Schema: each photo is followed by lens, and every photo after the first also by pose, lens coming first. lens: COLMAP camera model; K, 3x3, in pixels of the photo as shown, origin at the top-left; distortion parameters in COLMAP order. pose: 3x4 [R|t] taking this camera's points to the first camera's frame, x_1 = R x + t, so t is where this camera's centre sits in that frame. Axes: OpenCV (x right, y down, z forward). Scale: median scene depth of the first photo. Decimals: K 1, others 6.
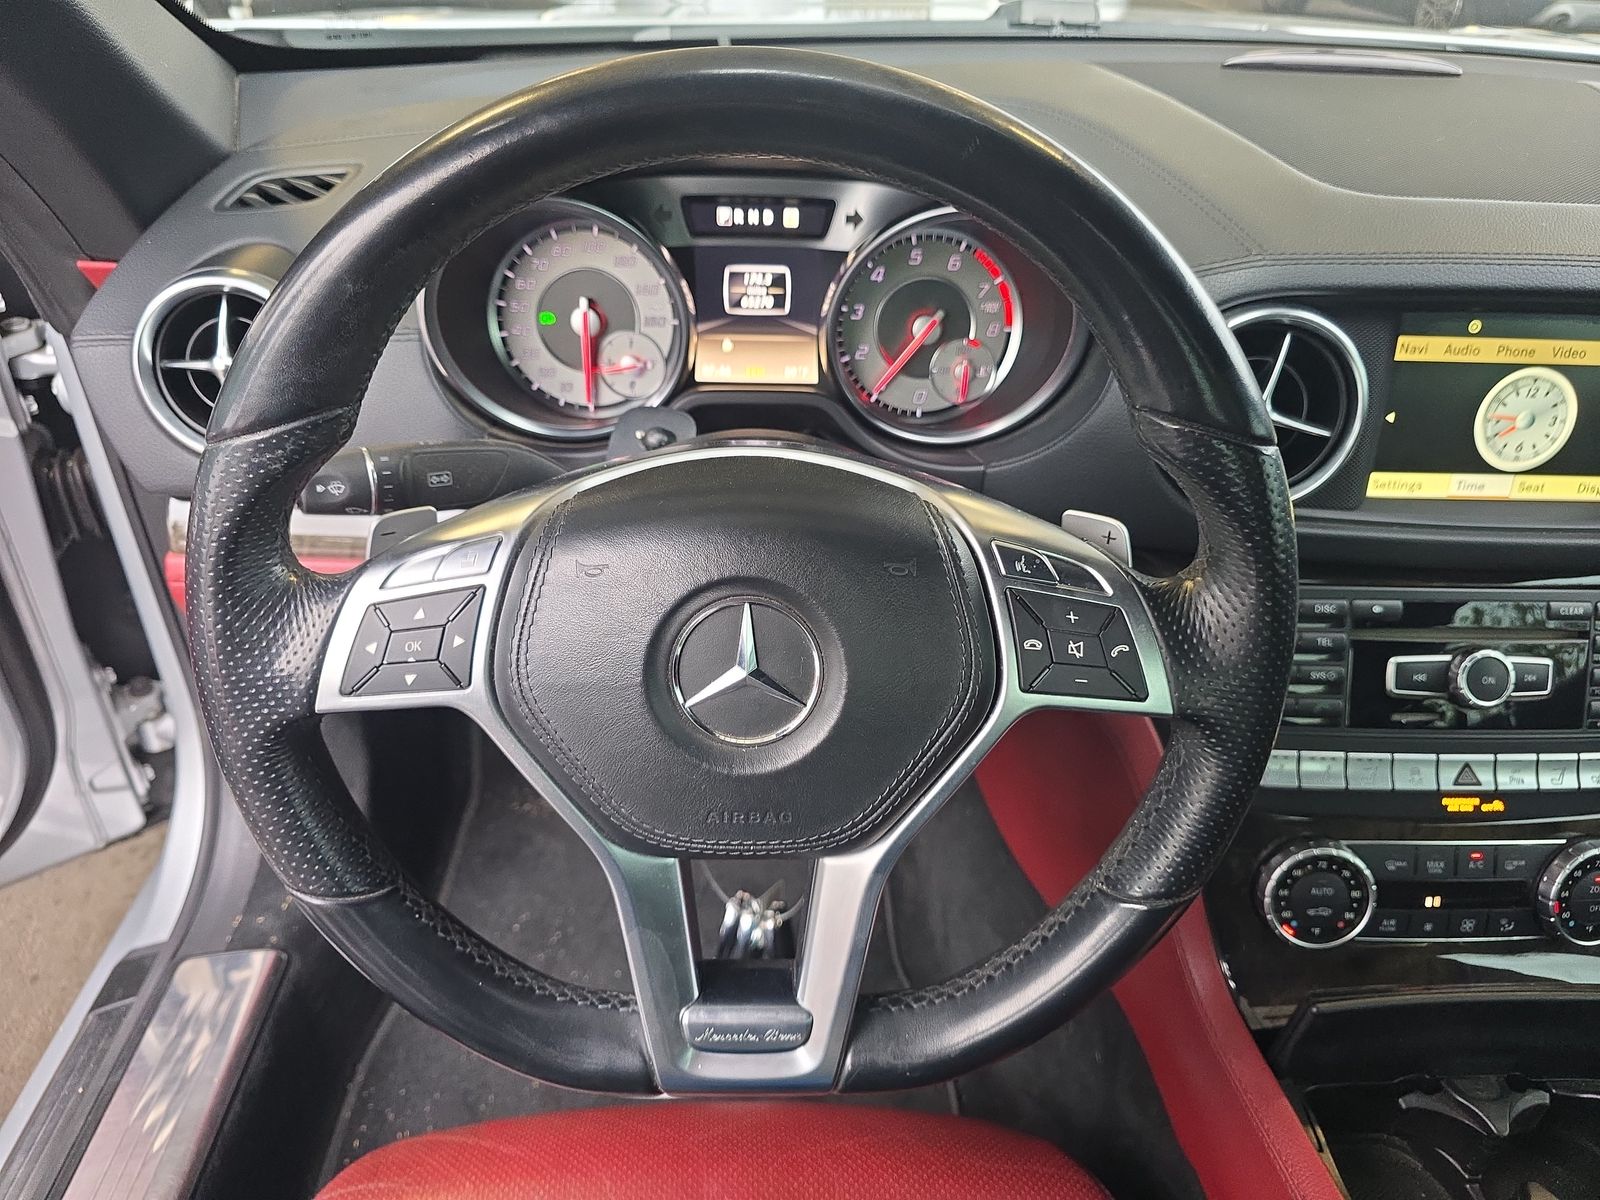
lens RADIAL K [[1077.4, 0, 788.6], [0, 1077.4, 601.8], [0, 0, 1]] dist [0.039563, -0.045090]
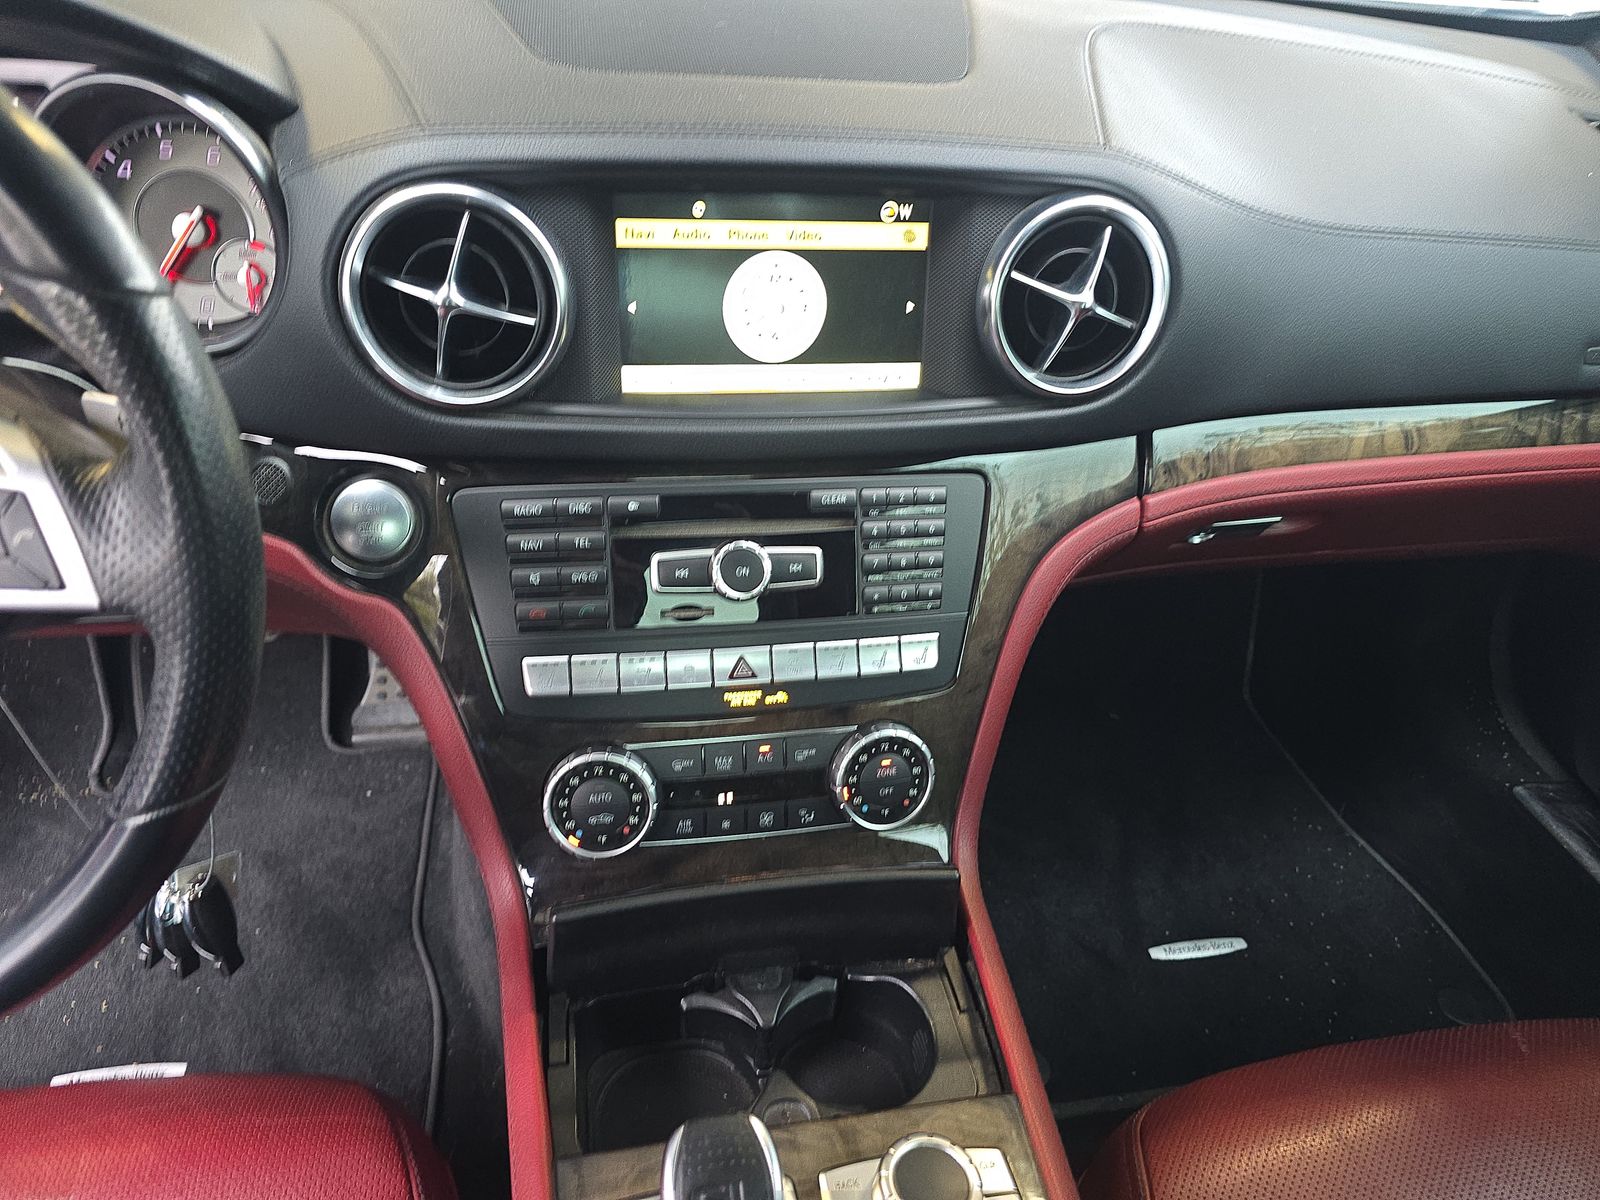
lens RADIAL K [[1077.4, 0, 798.8], [0, 1077.4, 594.1], [0, 0, 1]] dist [0.039563, -0.045090]
pose [[0.988436, -0.061657, 0.138540, 0.539548], [0.058969, 0.997985, 0.023430, 0.070814], [-0.139706, -0.014989, 0.990080, 0.016707]]
